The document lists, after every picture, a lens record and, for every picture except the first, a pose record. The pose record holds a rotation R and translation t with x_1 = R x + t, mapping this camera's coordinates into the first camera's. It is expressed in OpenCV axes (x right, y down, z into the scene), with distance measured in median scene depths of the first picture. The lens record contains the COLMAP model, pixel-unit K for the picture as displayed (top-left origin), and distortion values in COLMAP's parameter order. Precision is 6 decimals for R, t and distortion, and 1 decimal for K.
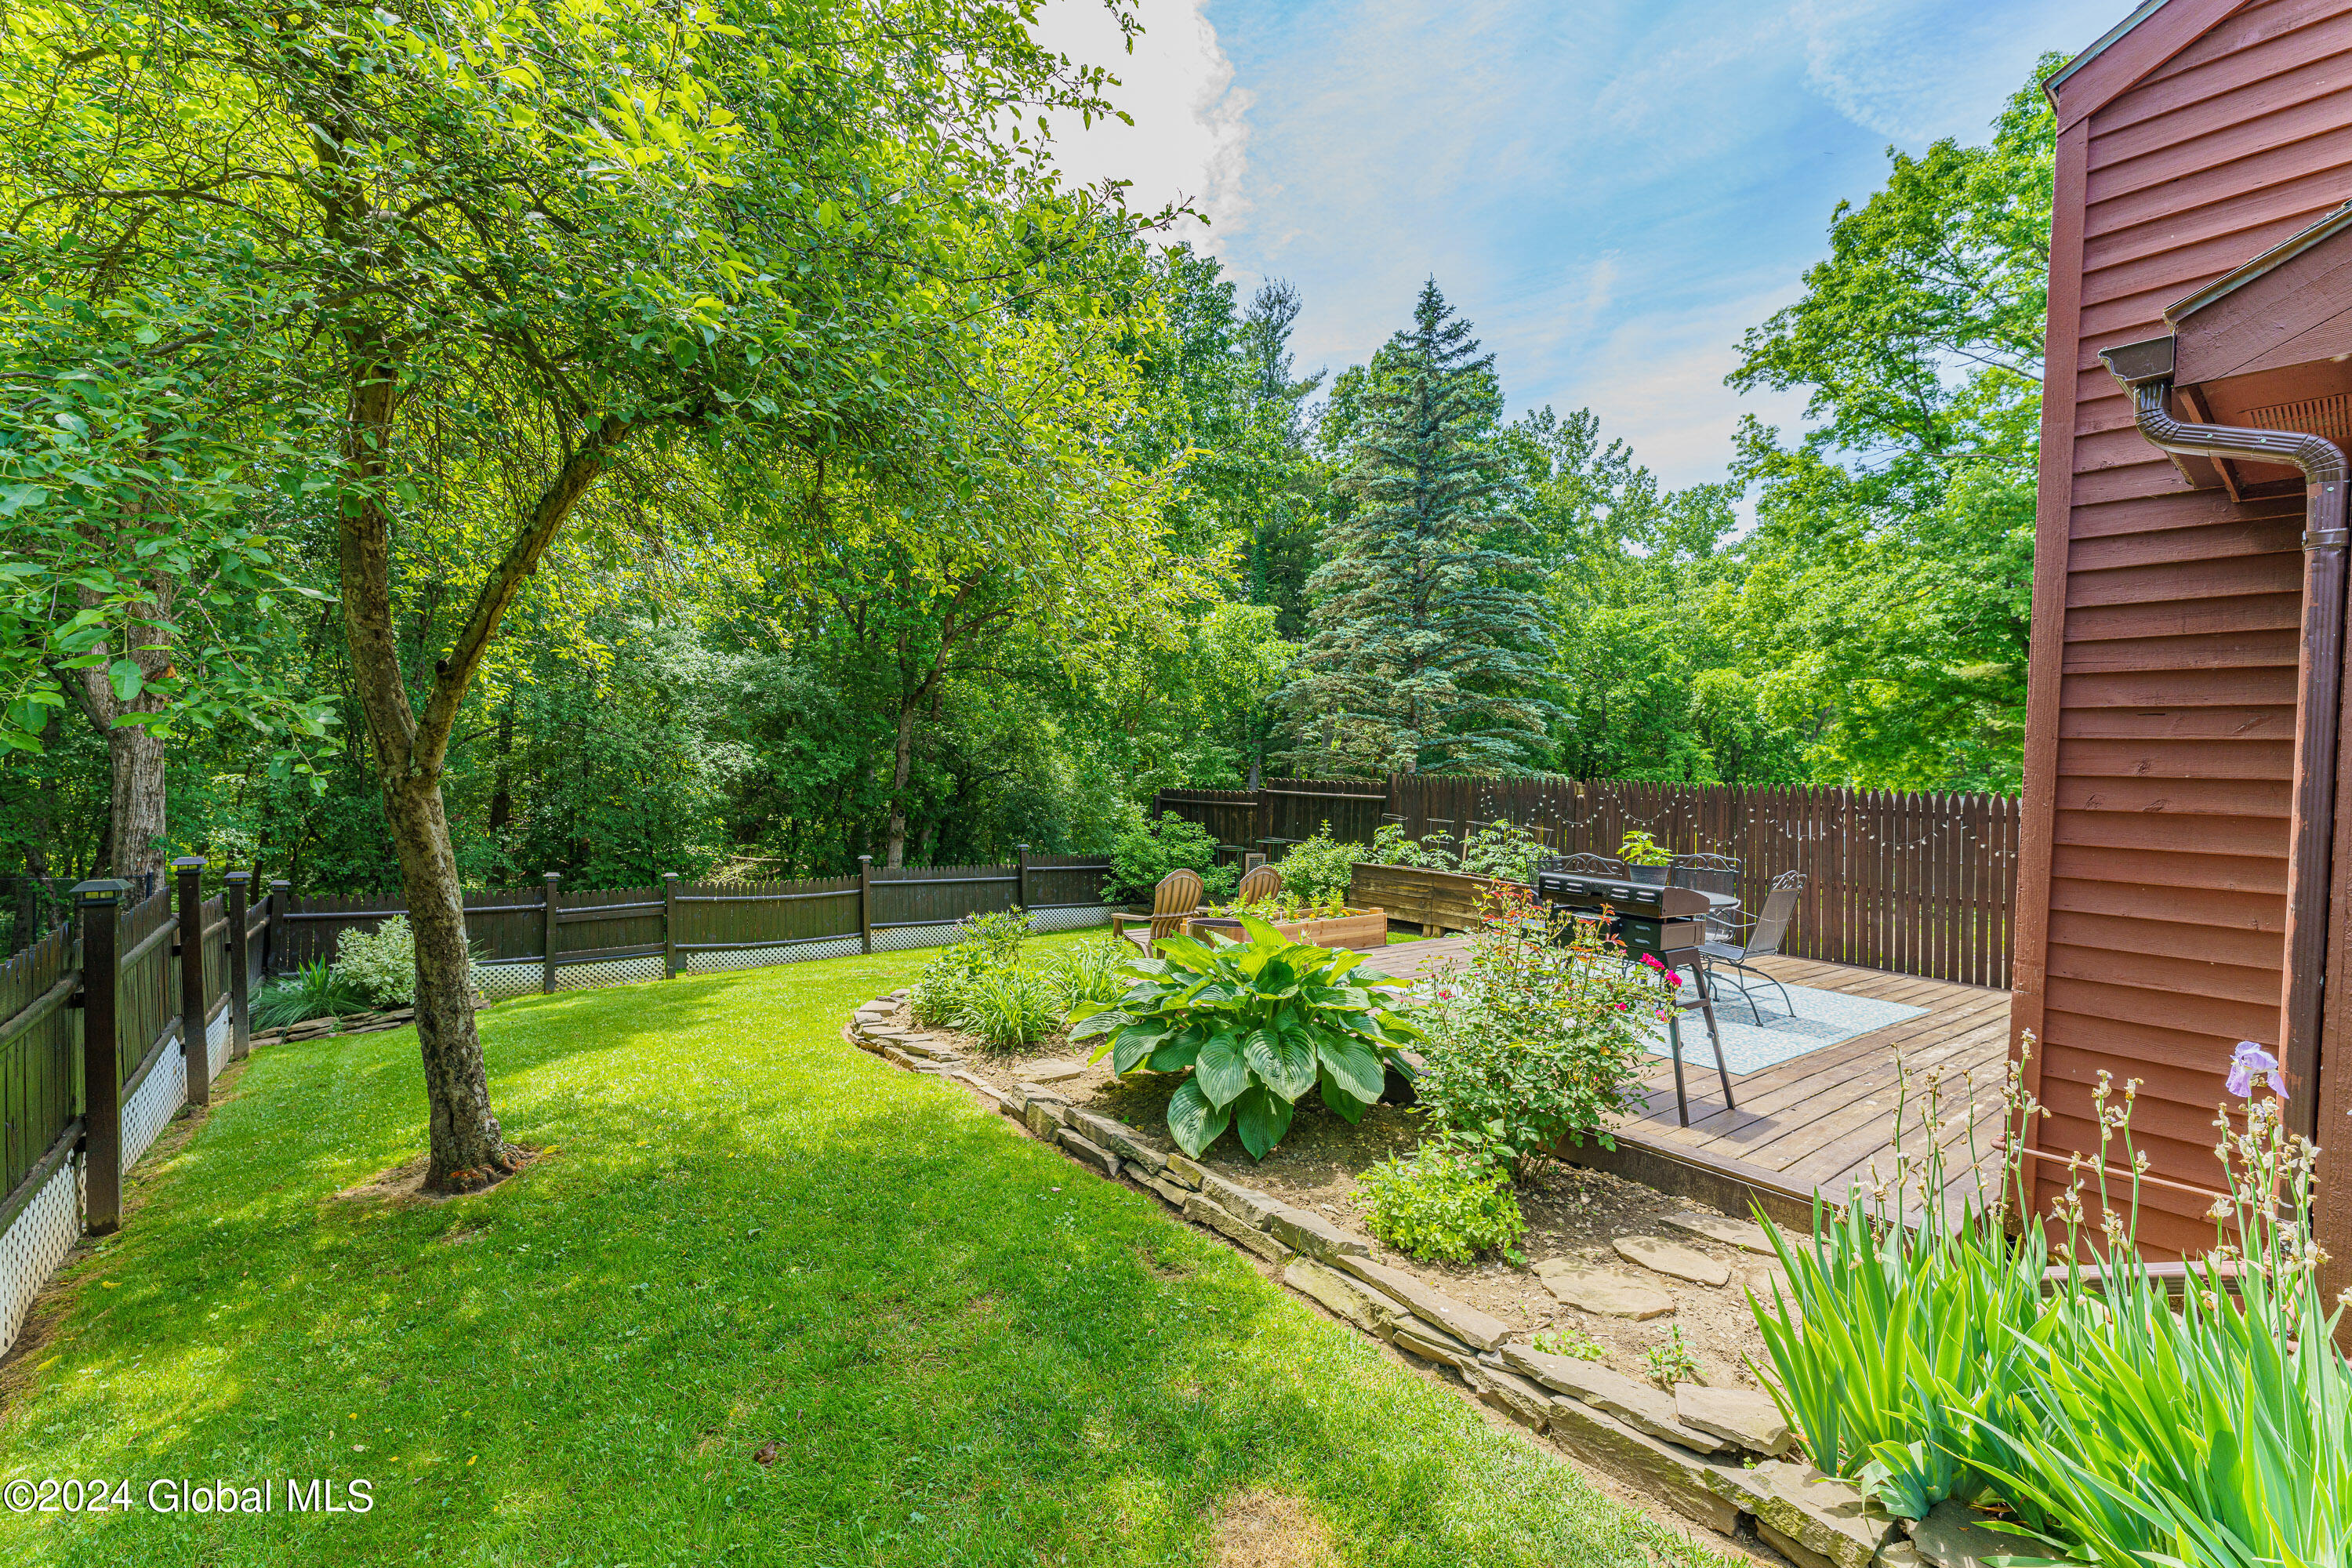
lens RADIAL K [[967.5, 0, 1176.0], [0, 967.5, 784.0], [0, 0, 1]] dist [0.000014, -0.000045]
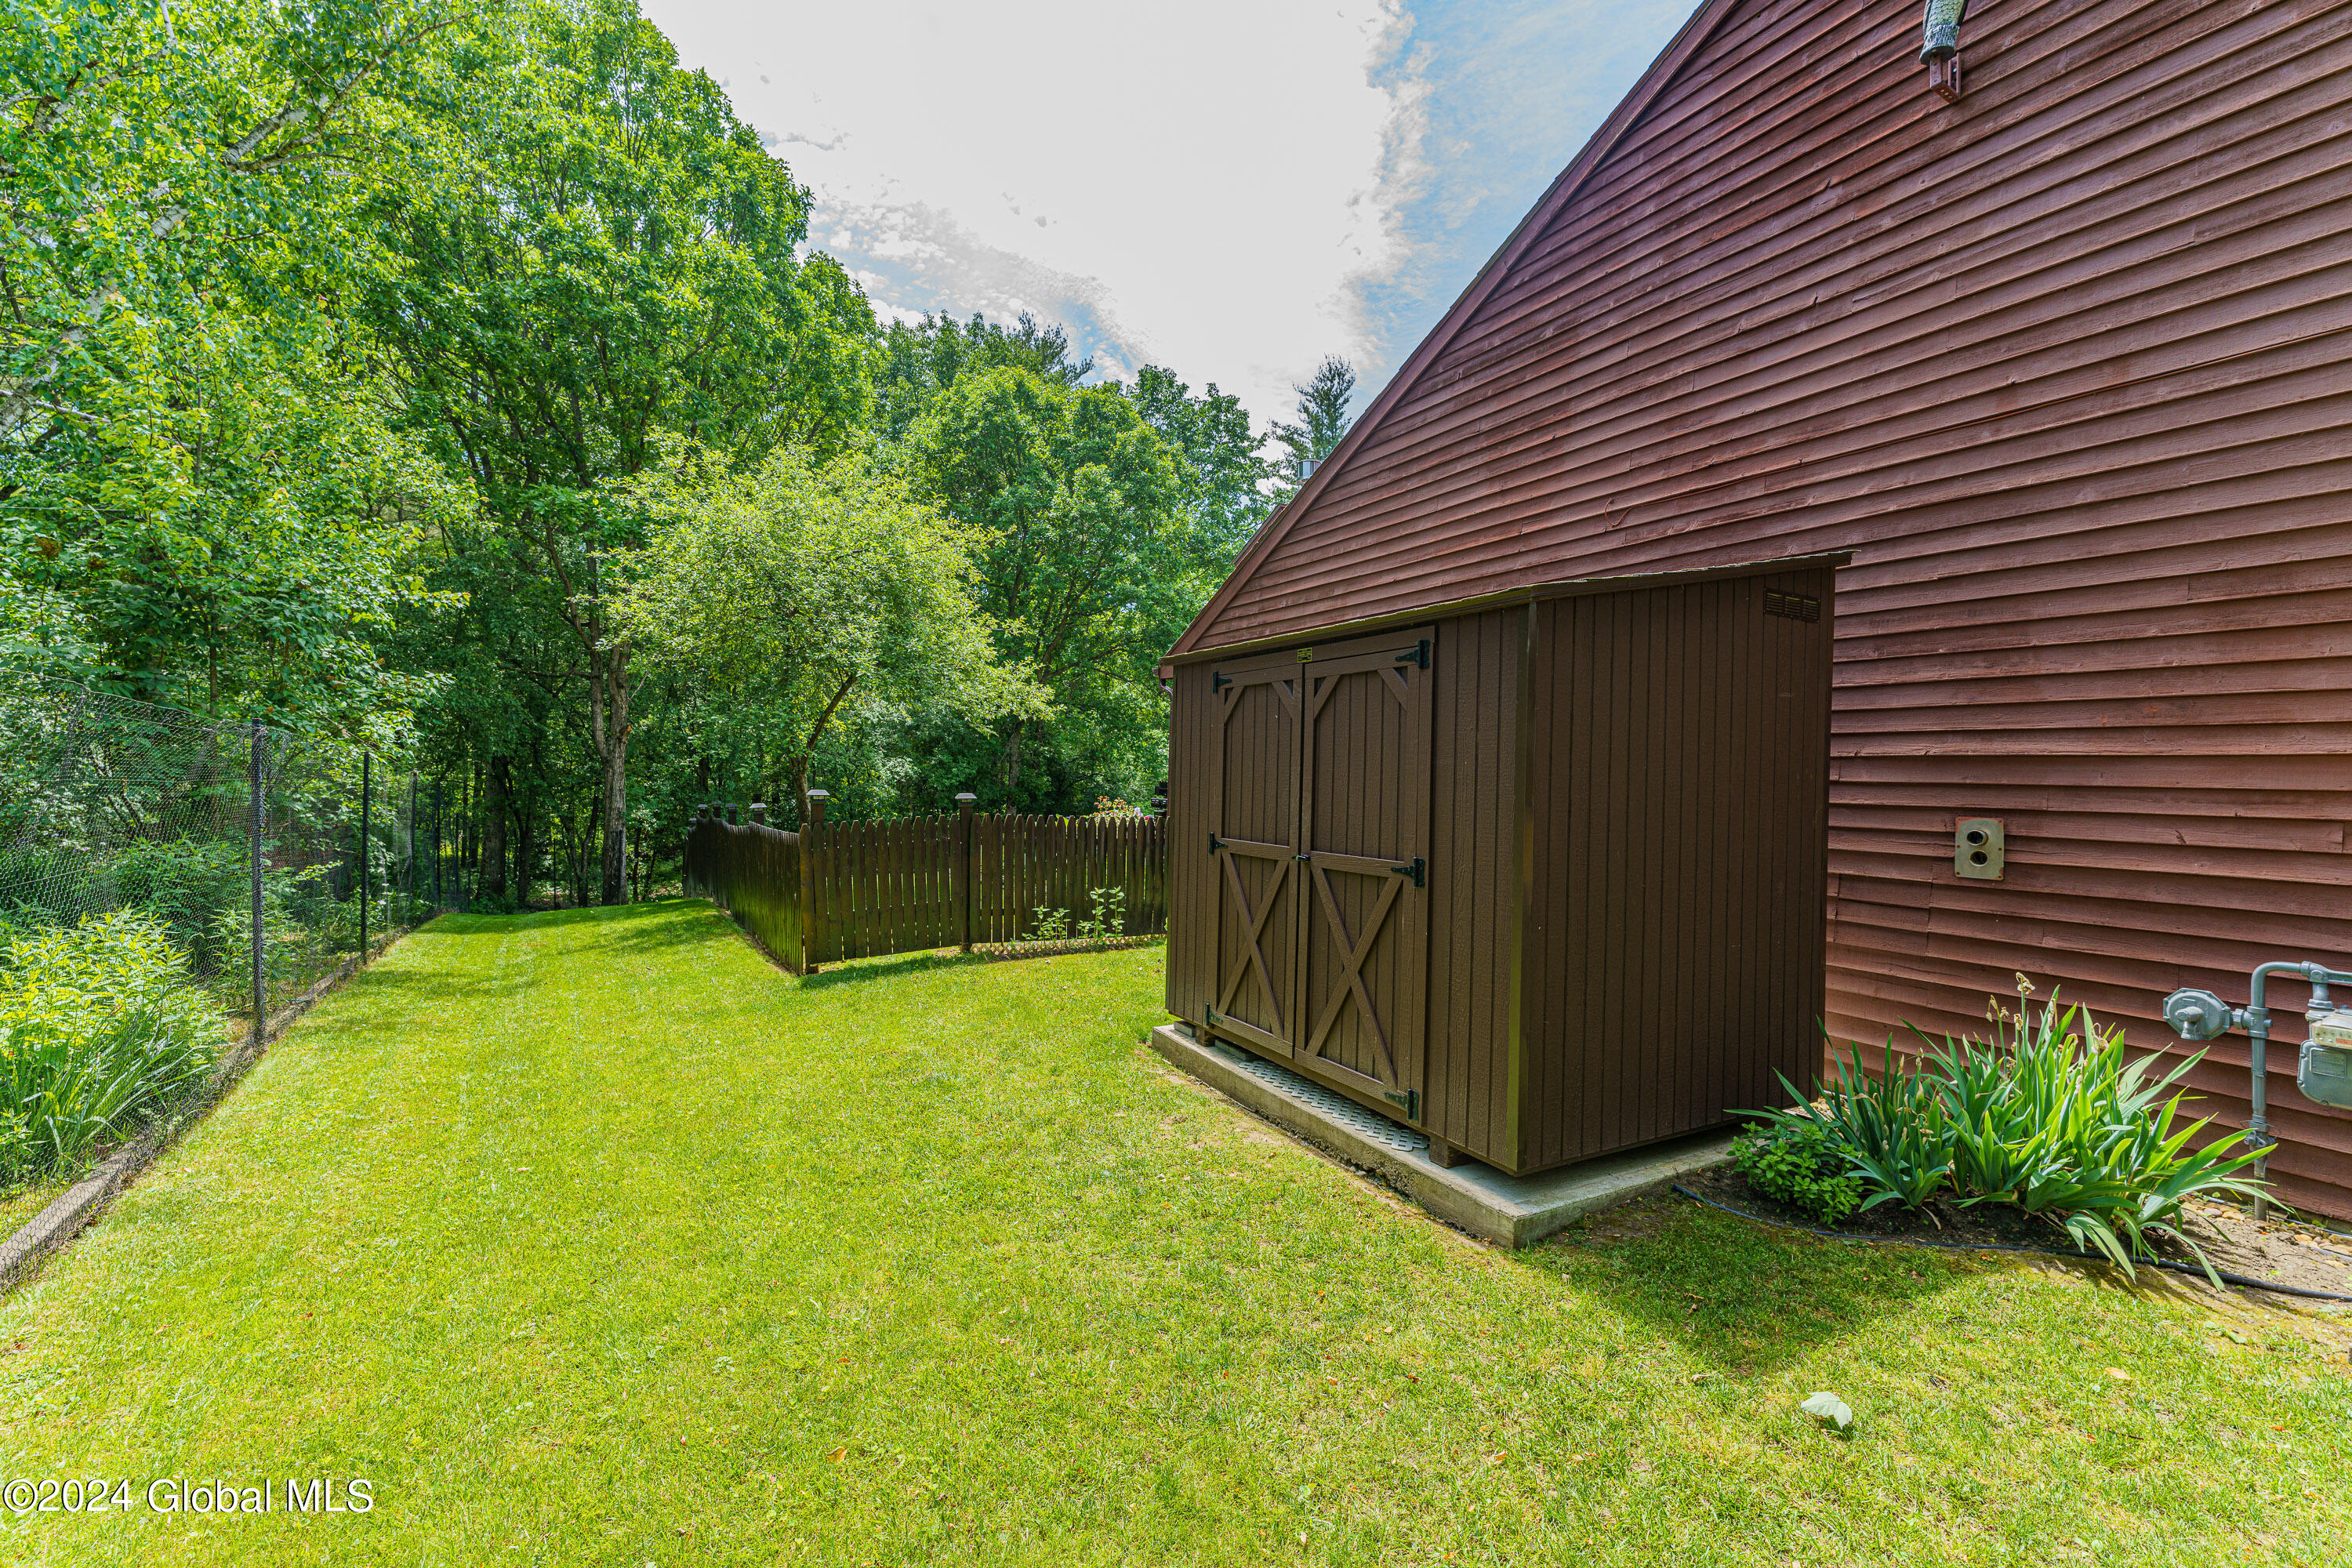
lens RADIAL K [[986.4, 0, 1182.7], [0, 986.4, 781.2], [0, 0, 1]] dist [-0.000740, -0.000031]
pose [[0.984350, -0.000209, -0.176222, 0.133929], [0.002003, 0.999948, 0.010002, -0.009585], [0.176211, -0.010198, 0.984300, -0.242197]]
